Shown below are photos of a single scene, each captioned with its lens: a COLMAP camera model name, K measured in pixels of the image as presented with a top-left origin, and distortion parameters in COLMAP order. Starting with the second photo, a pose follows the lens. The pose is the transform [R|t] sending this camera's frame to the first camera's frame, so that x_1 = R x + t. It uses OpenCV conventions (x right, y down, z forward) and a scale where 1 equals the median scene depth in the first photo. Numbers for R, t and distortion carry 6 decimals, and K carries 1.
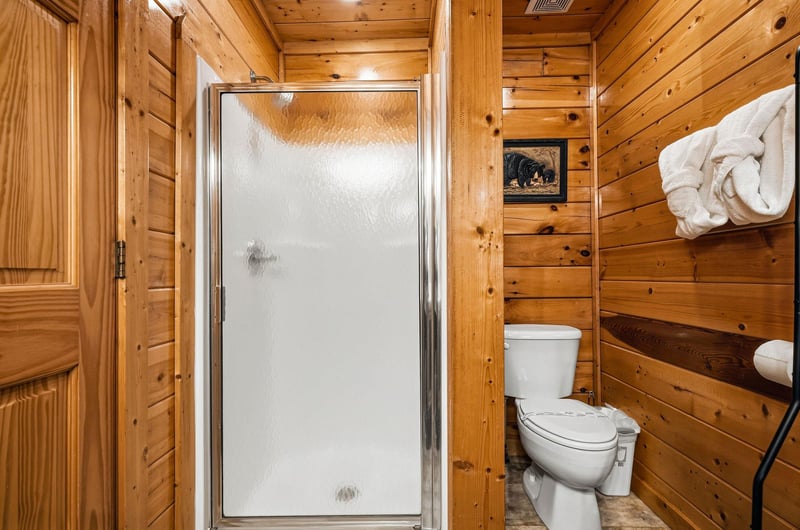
lens RADIAL K [[368.5, 0, 398.6], [0, 368.5, 272.1], [0, 0, 1]] dist [0.000134, 0.000979]
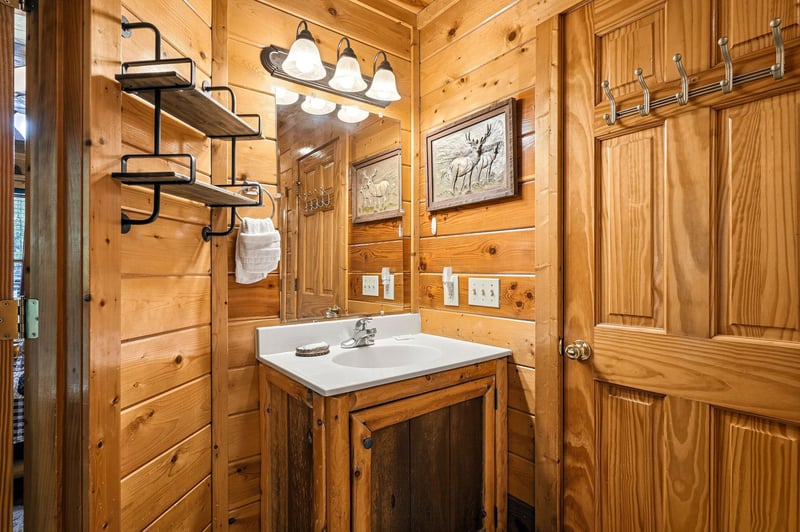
lens RADIAL K [[407.3, 0, 400.0], [0, 407.3, 267.7], [0, 0, 1]] dist [0.002405, 0.000325]
pose [[-0.783119, 0.009577, -0.621798, 0.560662], [0.014757, 0.999886, -0.003185, -0.156626], [0.621697, -0.011670, -0.783171, 0.954649]]
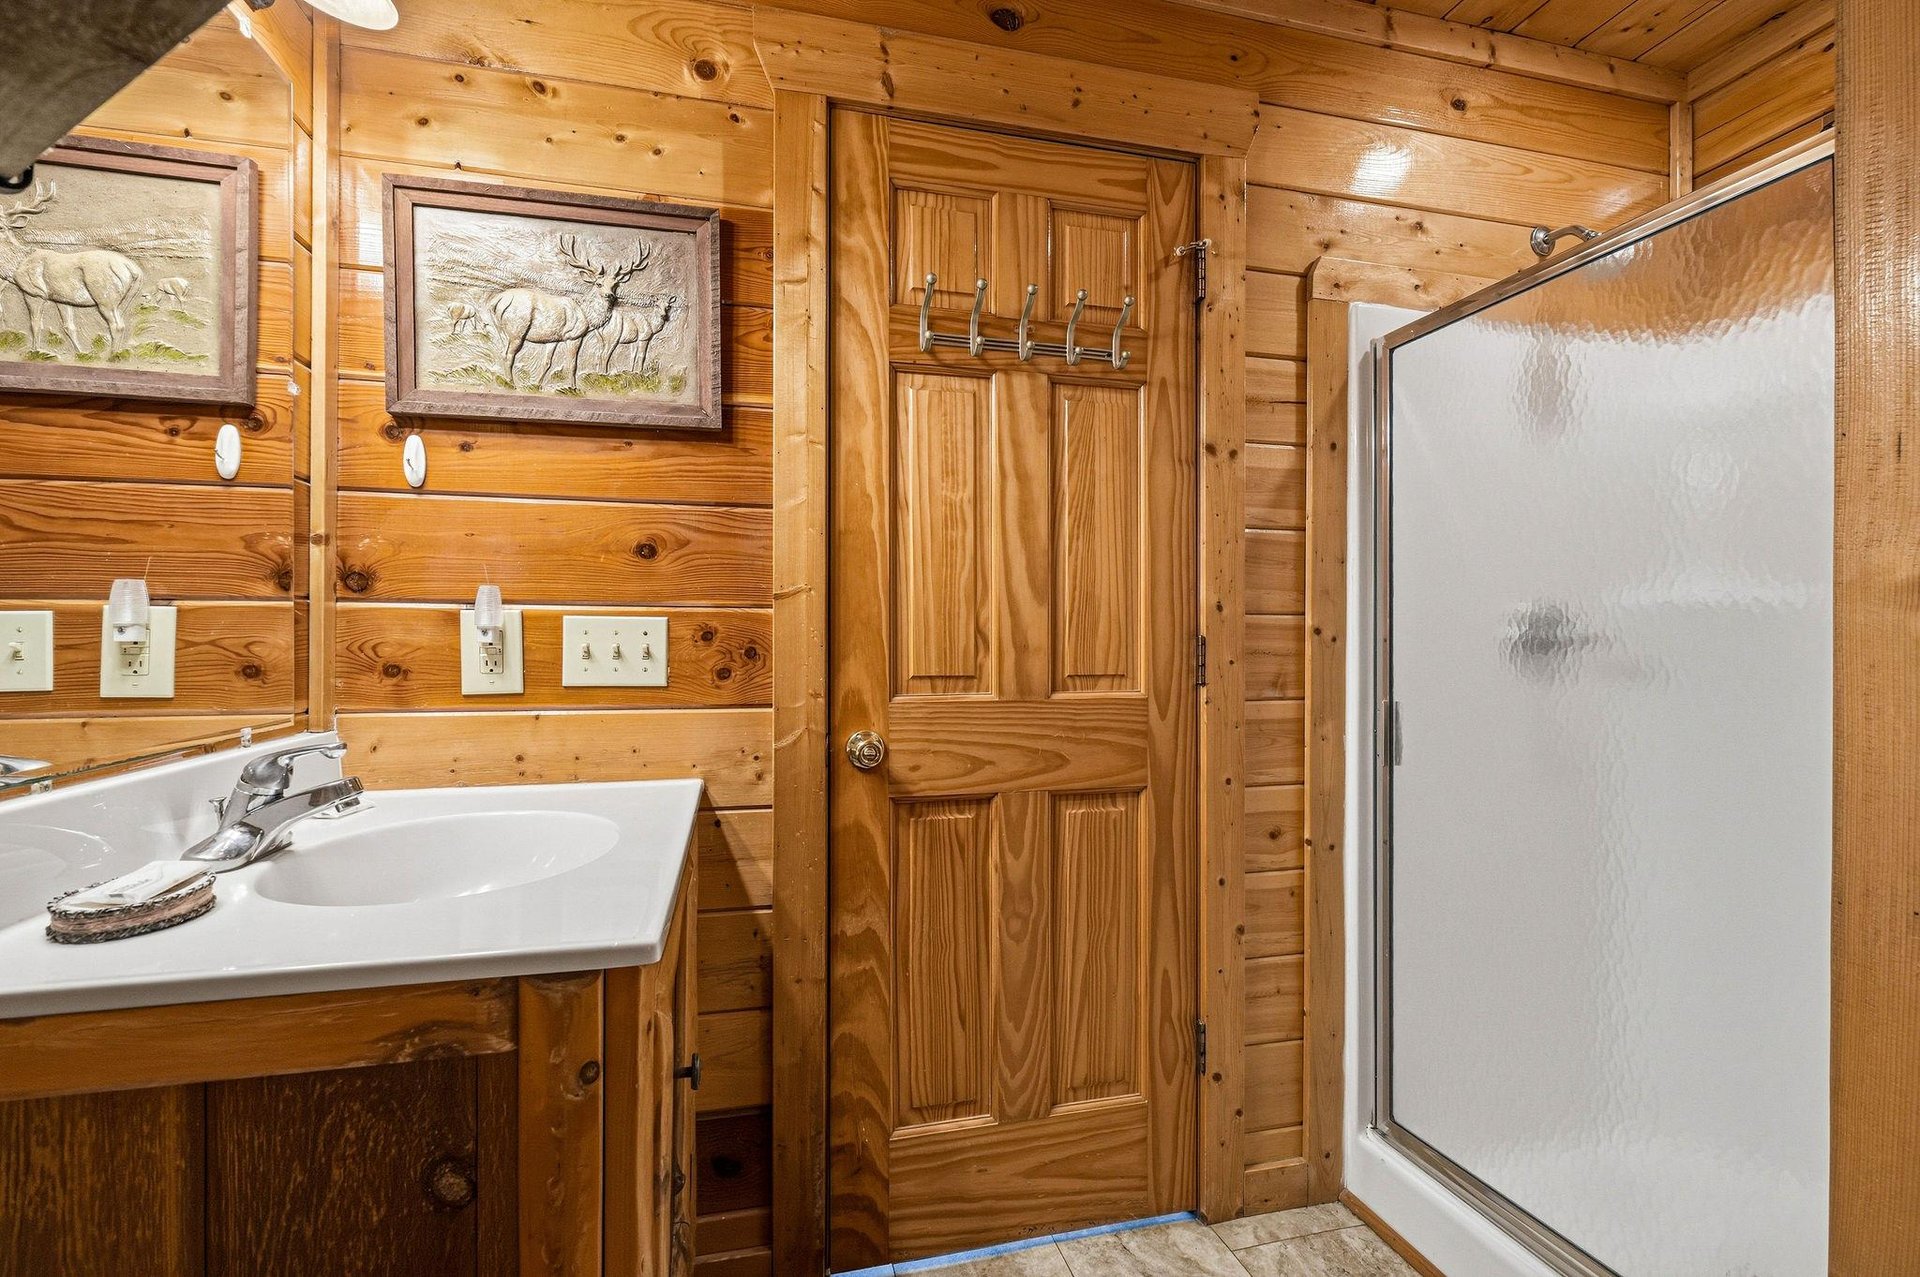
lens RADIAL K [[884.5, 0, 959.5], [0, 884.5, 636.9], [0, 0, 1]] dist [0.000134, 0.000979]
pose [[0.277573, -0.002226, -0.960702, 0.800699], [0.004932, 0.999987, -0.000892, -0.078154], [0.960692, -0.004490, 0.277580, 0.016690]]
